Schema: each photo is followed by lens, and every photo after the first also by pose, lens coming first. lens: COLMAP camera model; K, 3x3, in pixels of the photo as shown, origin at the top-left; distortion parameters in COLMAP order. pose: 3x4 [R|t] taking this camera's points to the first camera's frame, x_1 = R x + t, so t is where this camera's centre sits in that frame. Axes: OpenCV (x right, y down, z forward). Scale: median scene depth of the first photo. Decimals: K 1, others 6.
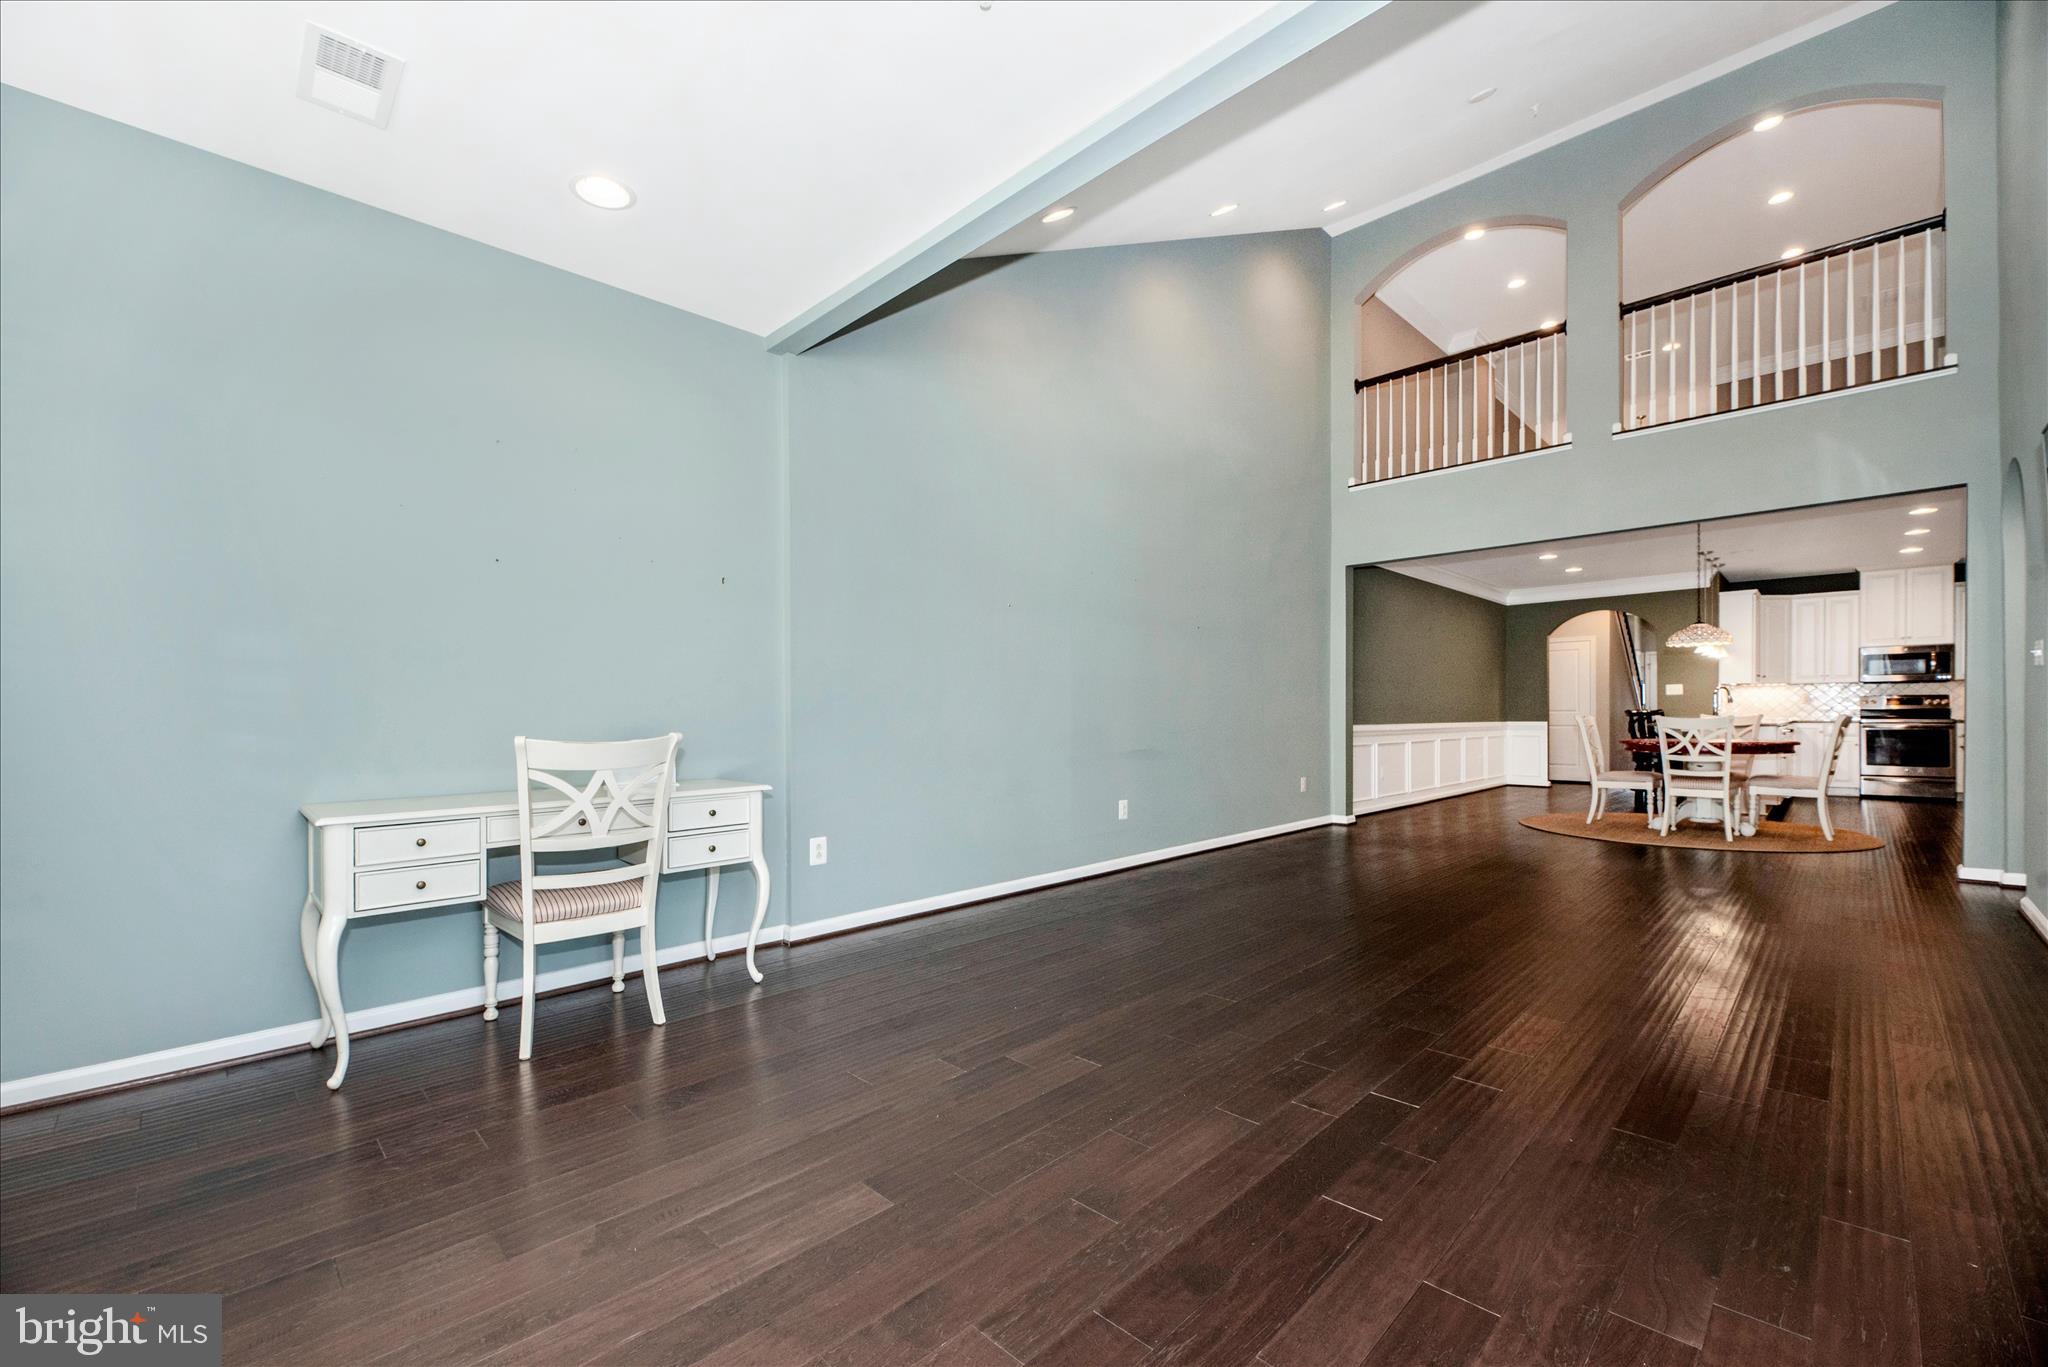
lens RADIAL K [[838.9, 0, 1023.9], [0, 838.9, 708.2], [0, 0, 1]] dist [-0.002563, -0.000484]
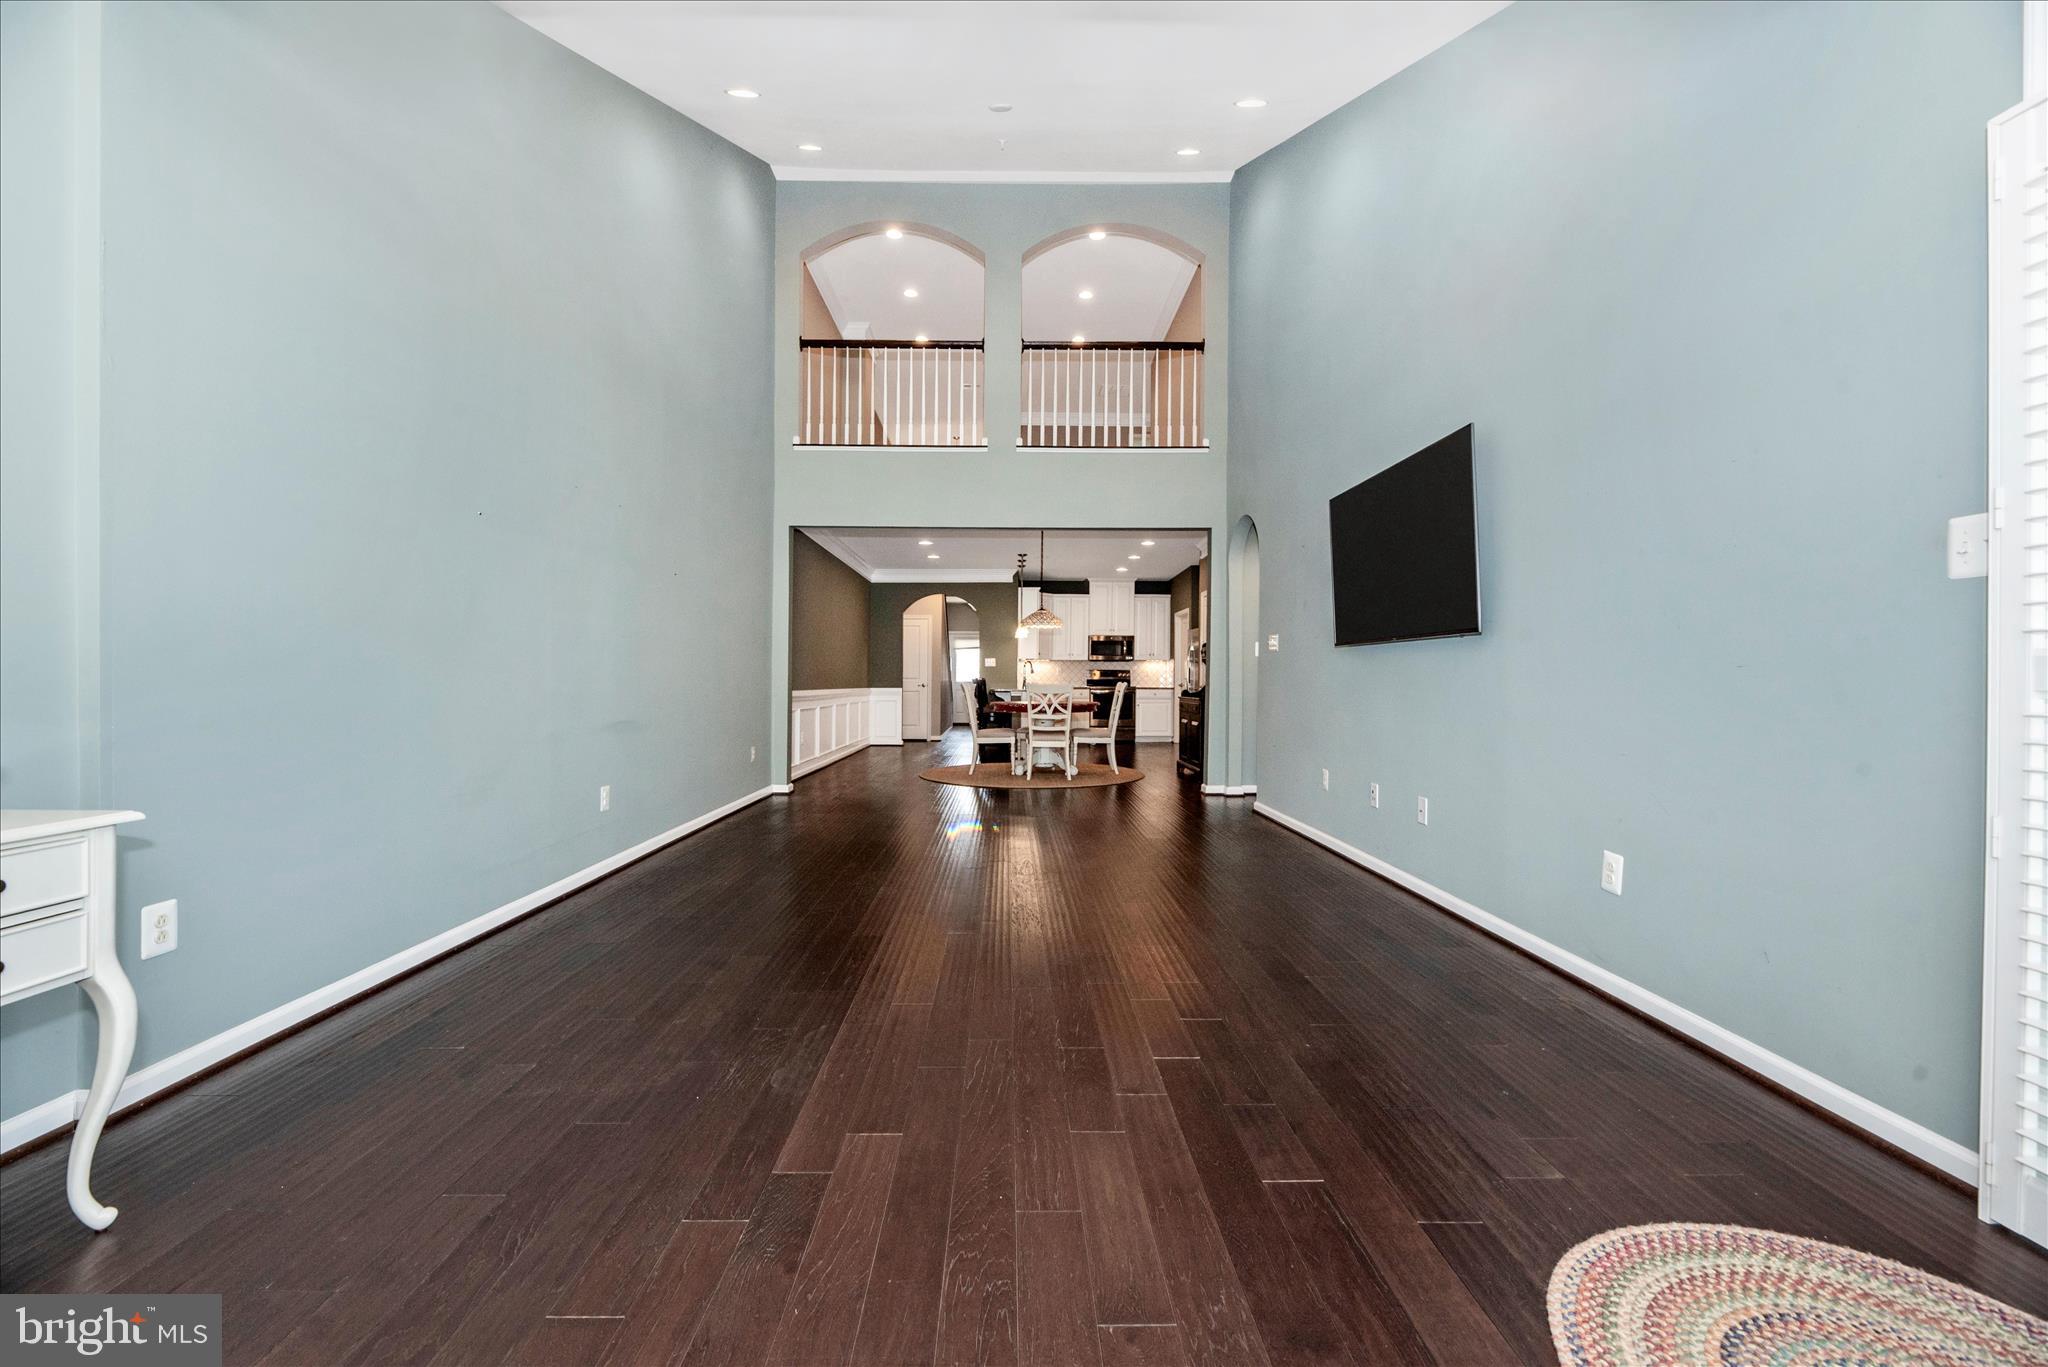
lens RADIAL K [[843.8, 0, 1024.0], [0, 843.8, 683.5], [0, 0, 1]] dist [-0.004058, -0.000680]
pose [[0.699286, 0.005653, 0.714820, -0.120591], [-0.013365, 0.999897, 0.005167, 0.003391], [-0.714717, -0.013166, 0.699290, 0.123055]]
